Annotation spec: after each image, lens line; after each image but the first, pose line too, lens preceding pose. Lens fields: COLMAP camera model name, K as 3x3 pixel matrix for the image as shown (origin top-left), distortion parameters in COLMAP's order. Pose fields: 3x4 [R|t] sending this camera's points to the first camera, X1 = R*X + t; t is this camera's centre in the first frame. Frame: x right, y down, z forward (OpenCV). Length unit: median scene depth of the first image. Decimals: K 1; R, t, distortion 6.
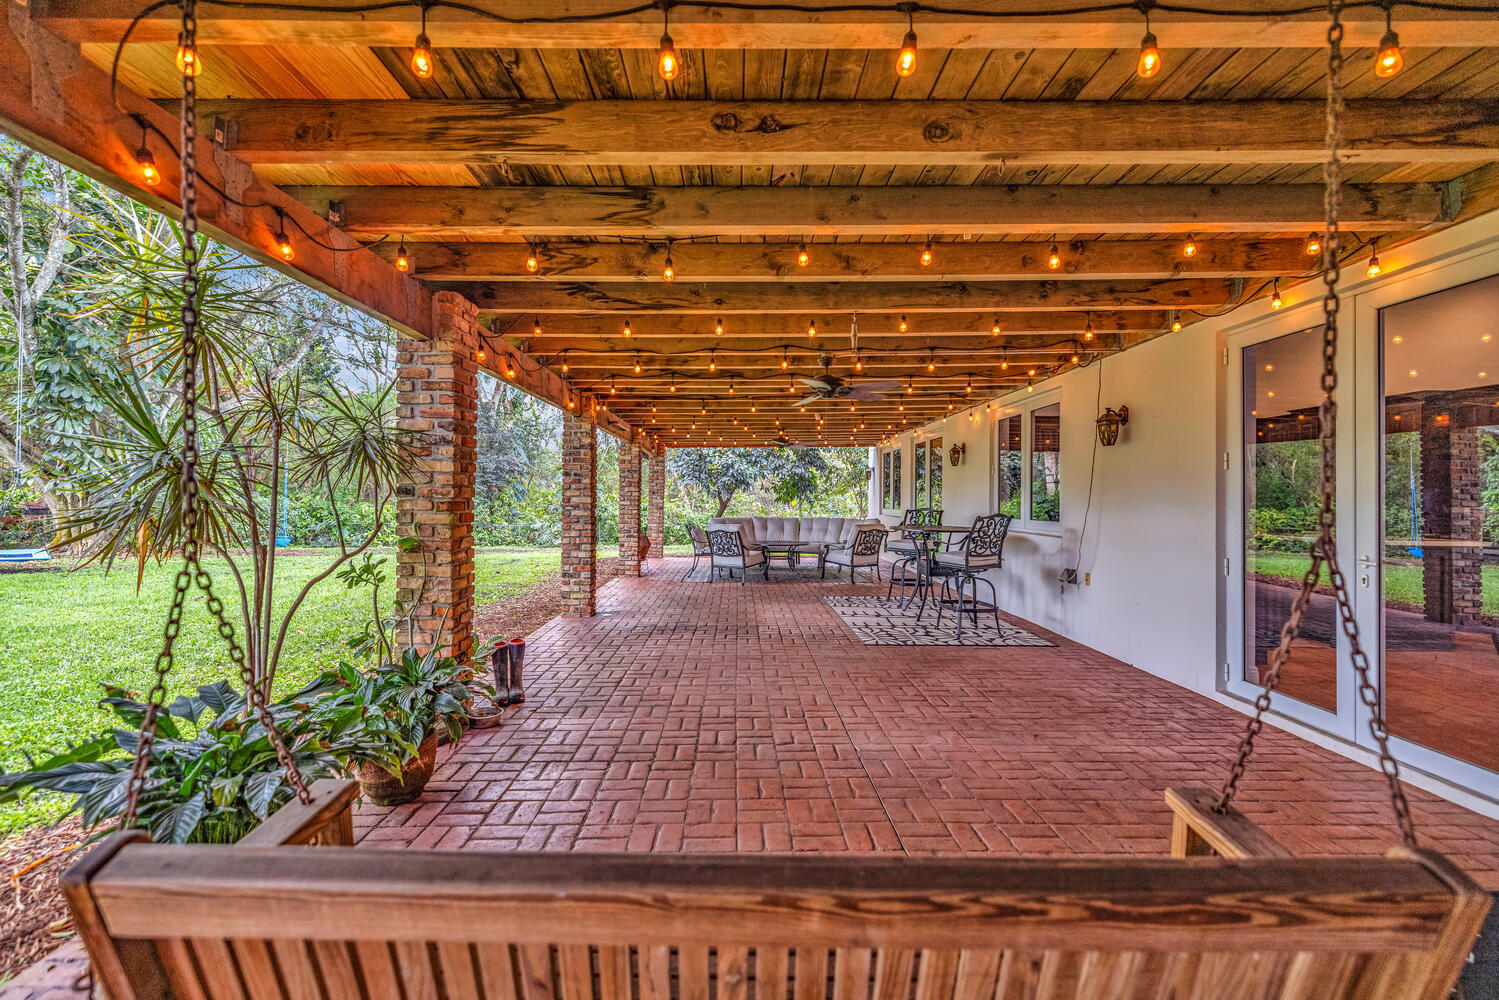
lens RADIAL K [[638.7, 0, 749.5], [0, 638.7, 500.0], [0, 0, 1]] dist [0.002536, 0.000063]
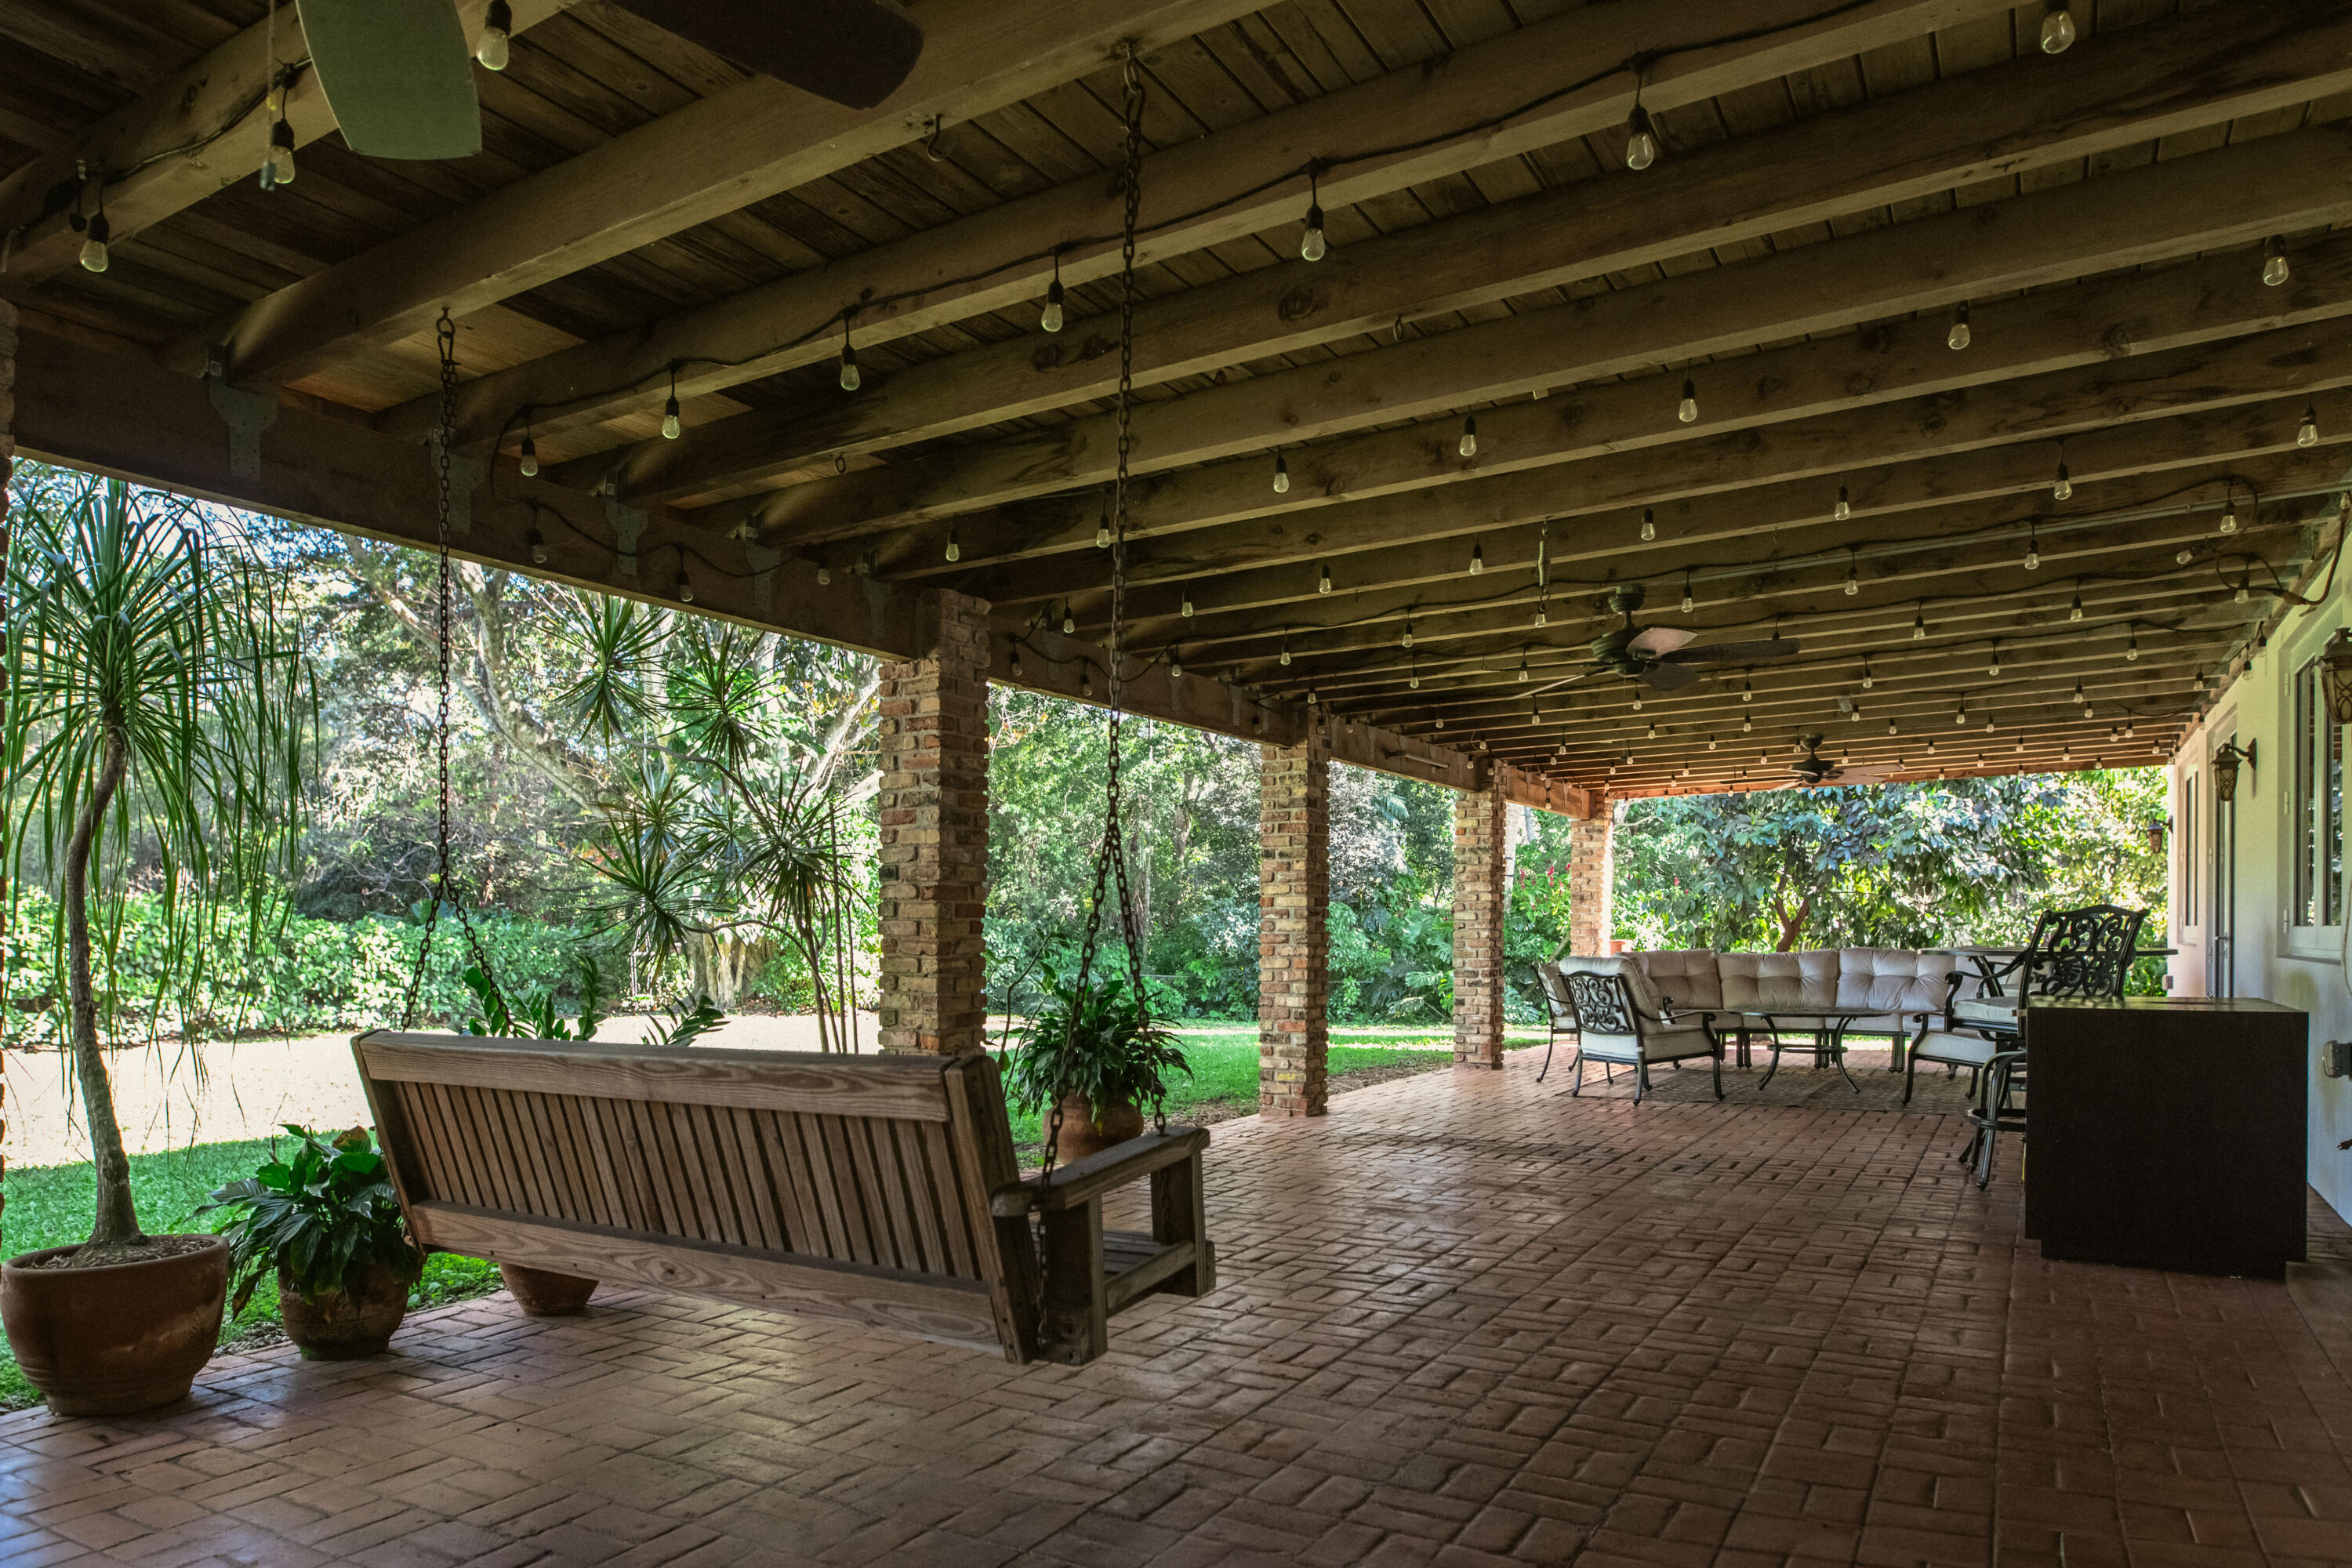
lens RADIAL K [[1490.6, 0, 1167.1], [0, 1490.6, 940.8], [0, 0, 1]] dist [0.002658, -0.000249]
pose [[0.852453, -0.007226, -0.522754, 0.548421], [0.008189, 0.999966, -0.000468, 0.059789], [0.522739, -0.003882, 0.852484, -0.242846]]
